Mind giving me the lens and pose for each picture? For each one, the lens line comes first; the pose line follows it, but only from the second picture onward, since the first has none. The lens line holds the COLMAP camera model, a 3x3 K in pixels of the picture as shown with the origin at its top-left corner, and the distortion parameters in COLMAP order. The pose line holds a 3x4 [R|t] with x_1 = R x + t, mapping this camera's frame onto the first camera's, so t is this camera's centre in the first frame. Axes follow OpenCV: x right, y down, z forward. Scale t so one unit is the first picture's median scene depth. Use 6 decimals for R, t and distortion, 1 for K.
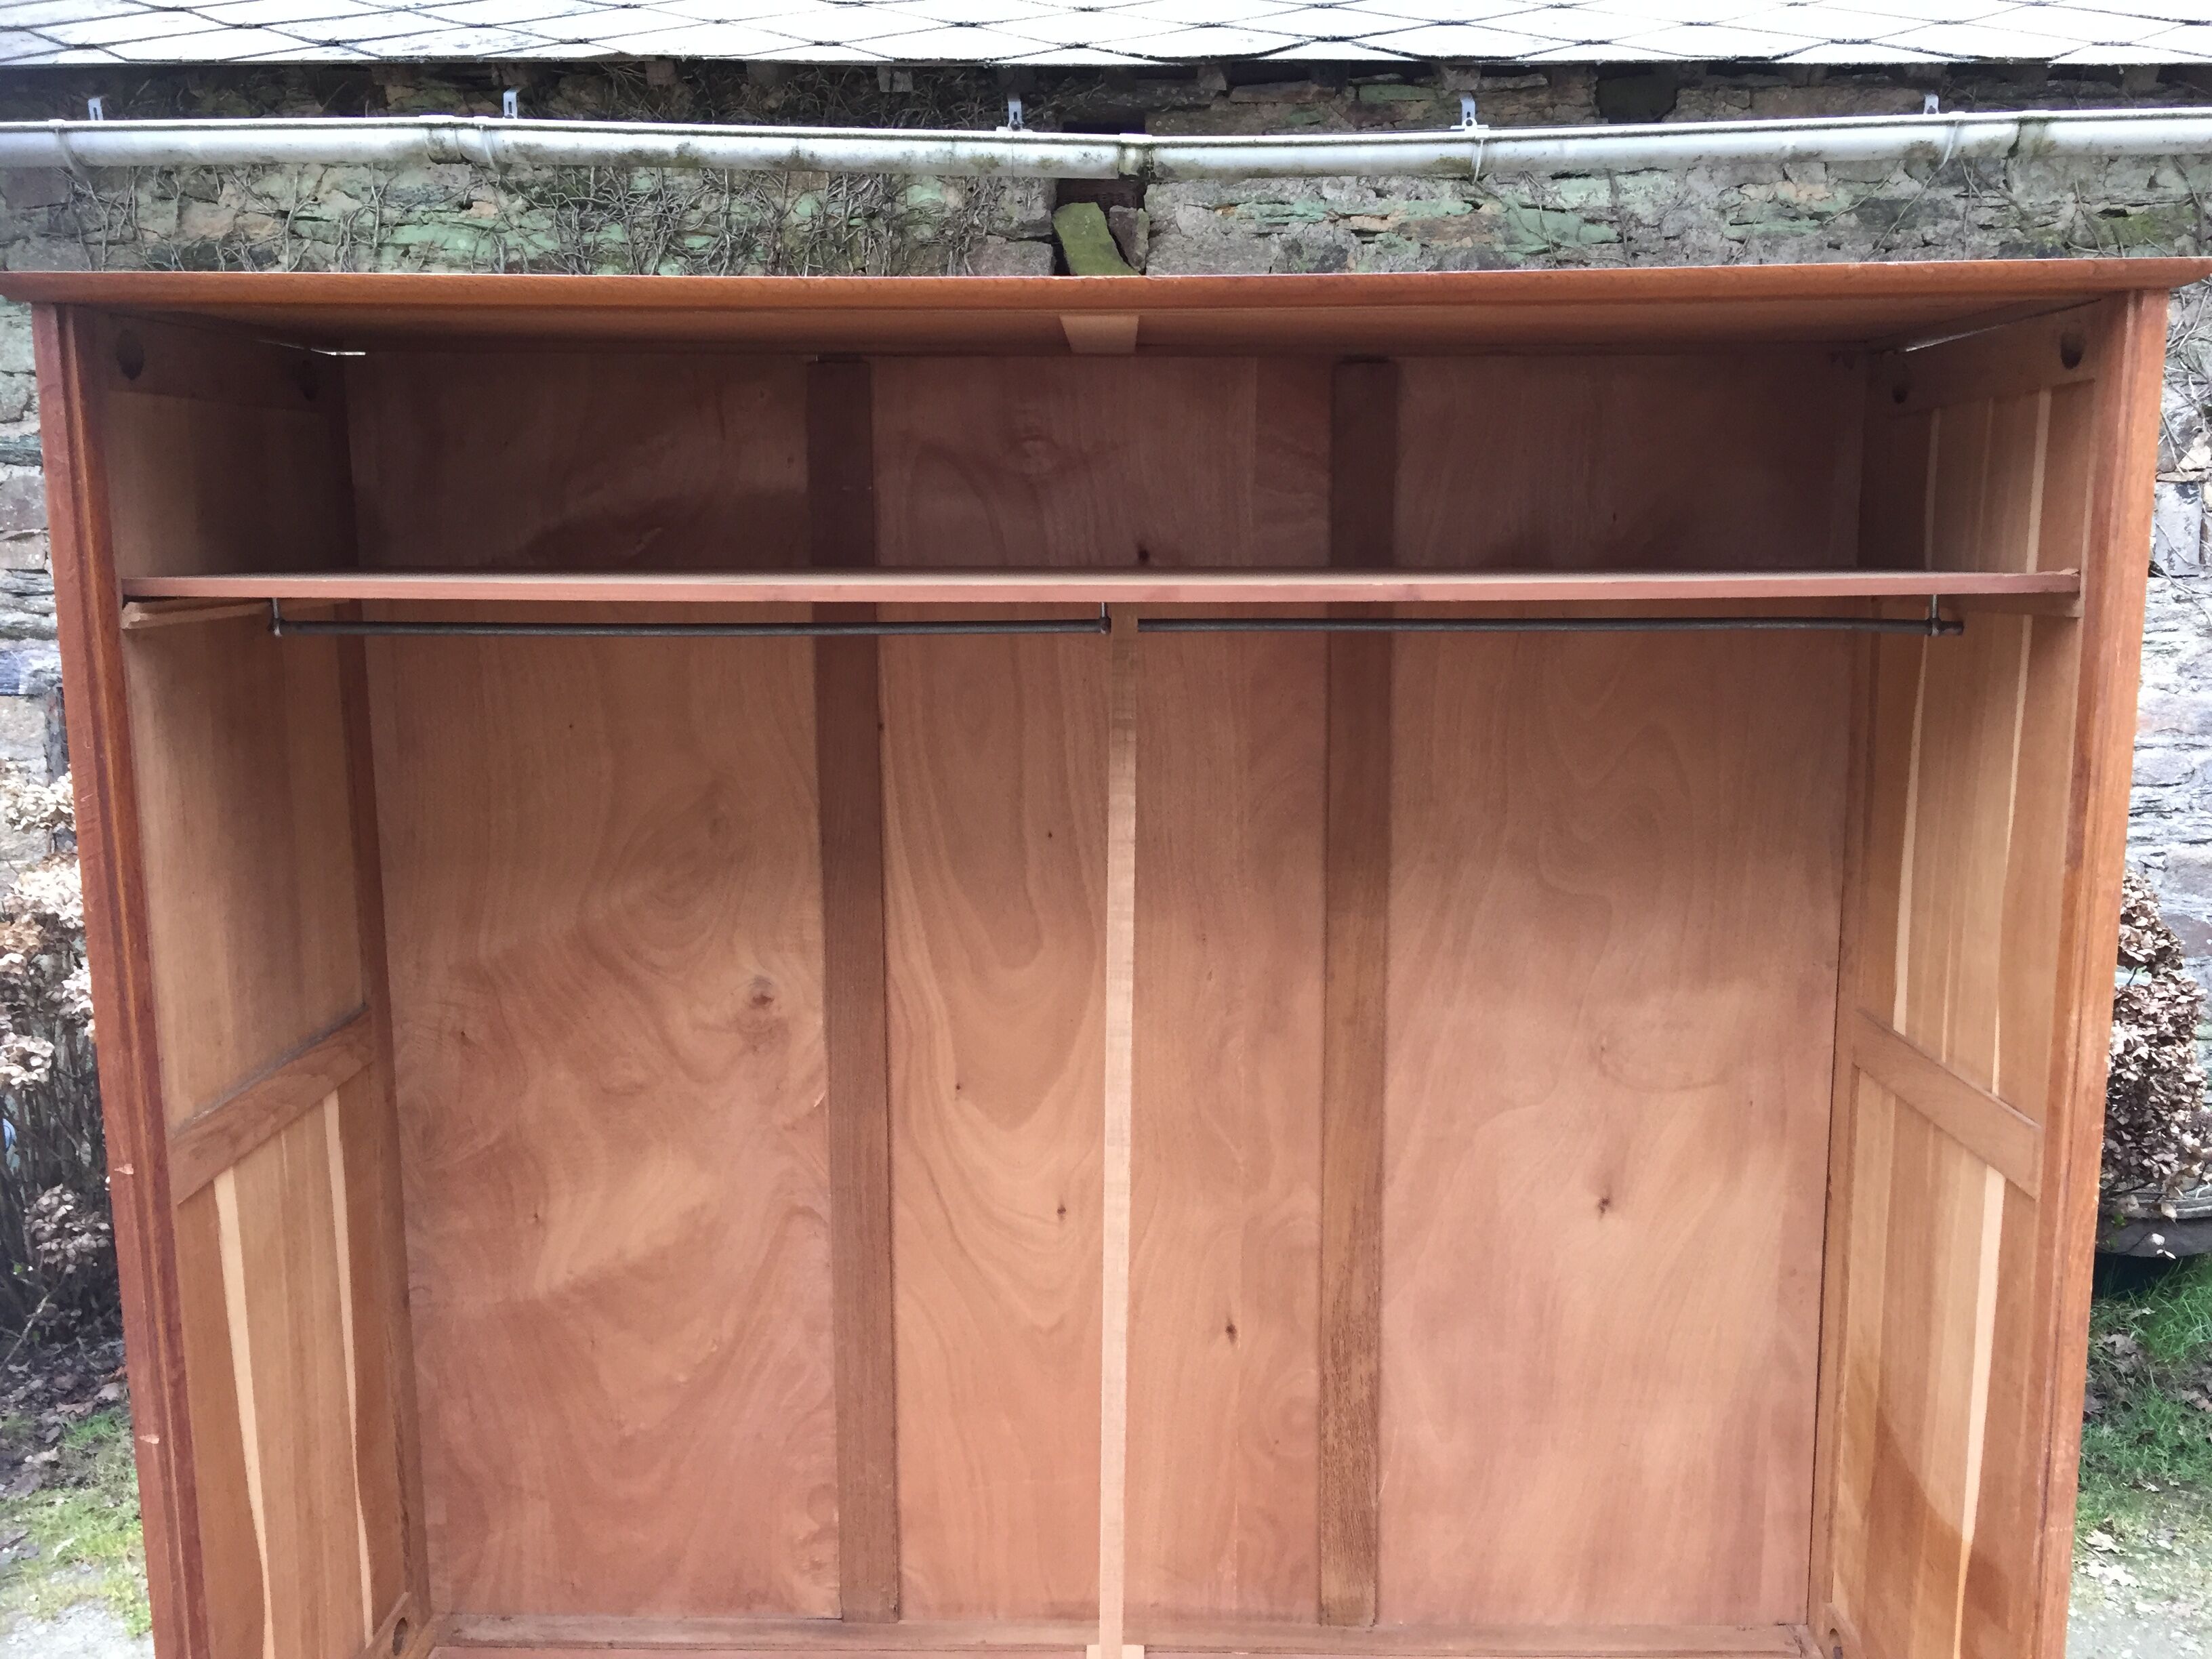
lens RADIAL K [[1889.7, 0, 1117.5], [0, 1889.7, 821.6], [0, 0, 1]] dist [0.080814, -0.108373]
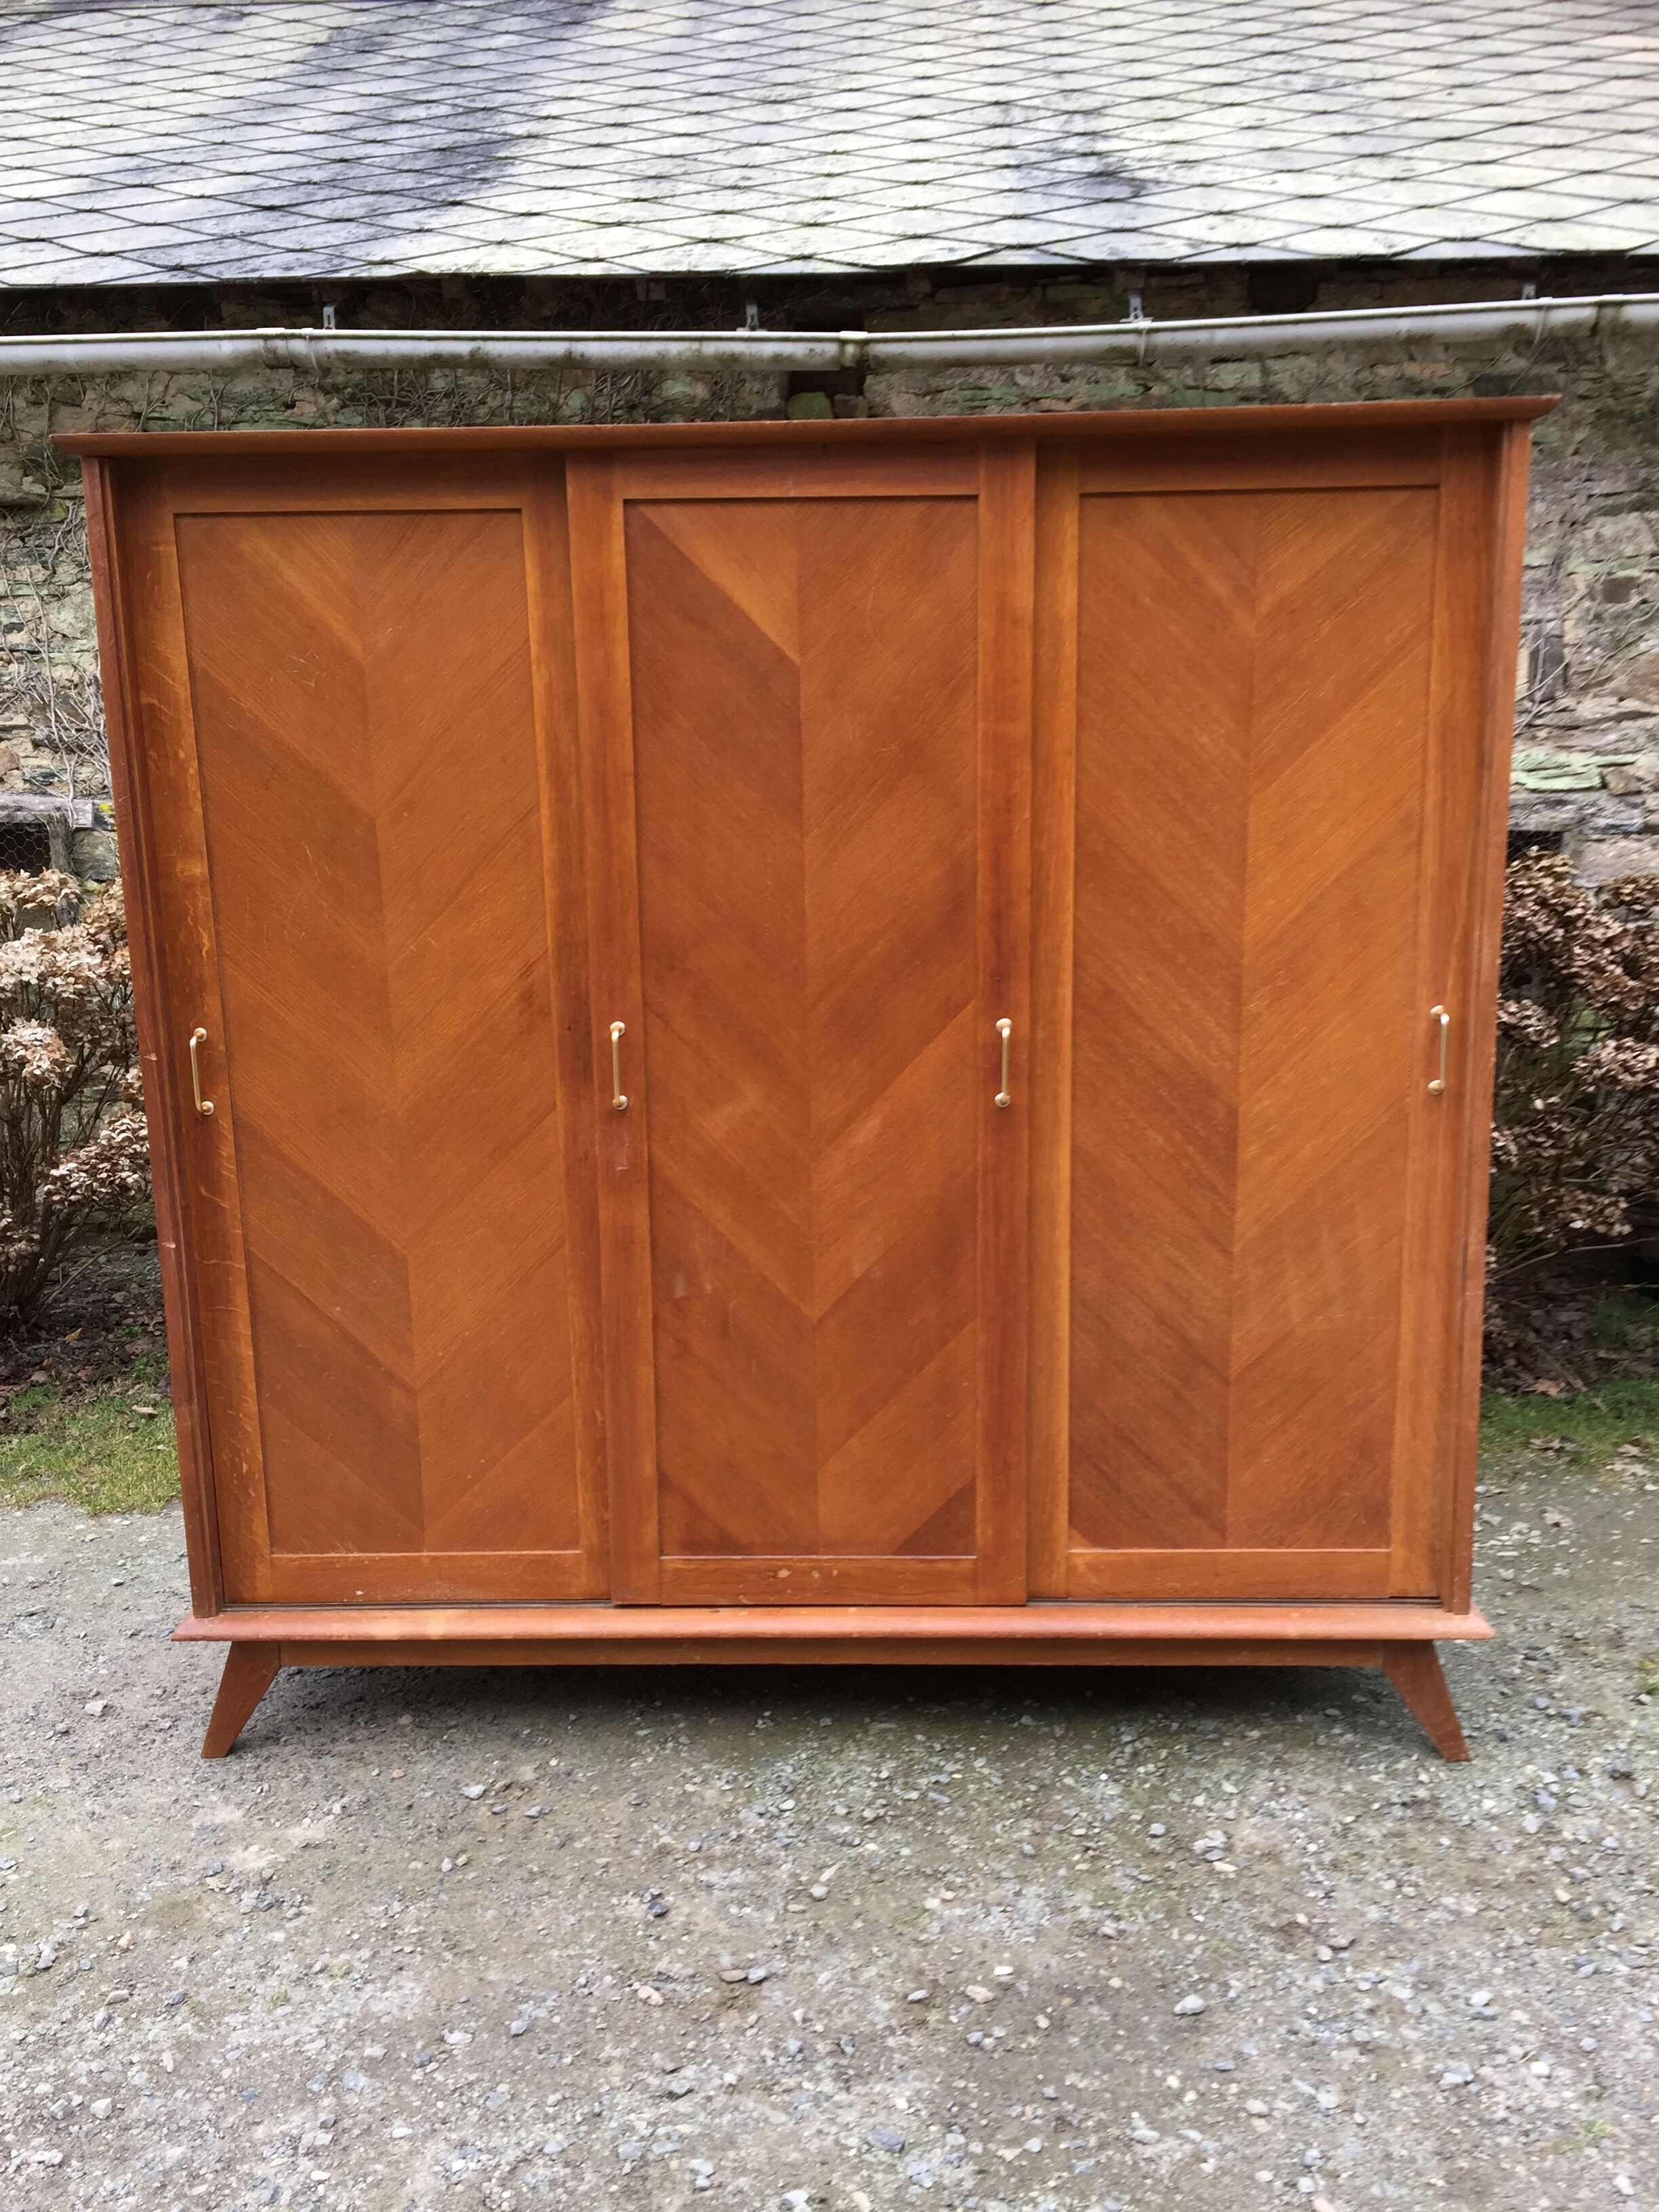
lens RADIAL K [[1889.7, 0, 829.3], [0, 1889.7, 1120.2], [0, 0, 1]] dist [0.080814, -0.108373]
pose [[0.999584, -0.011474, -0.026469, 0.022894], [0.012573, 0.999049, 0.041741, 0.091259], [0.025965, -0.042057, 0.998778, -0.236844]]
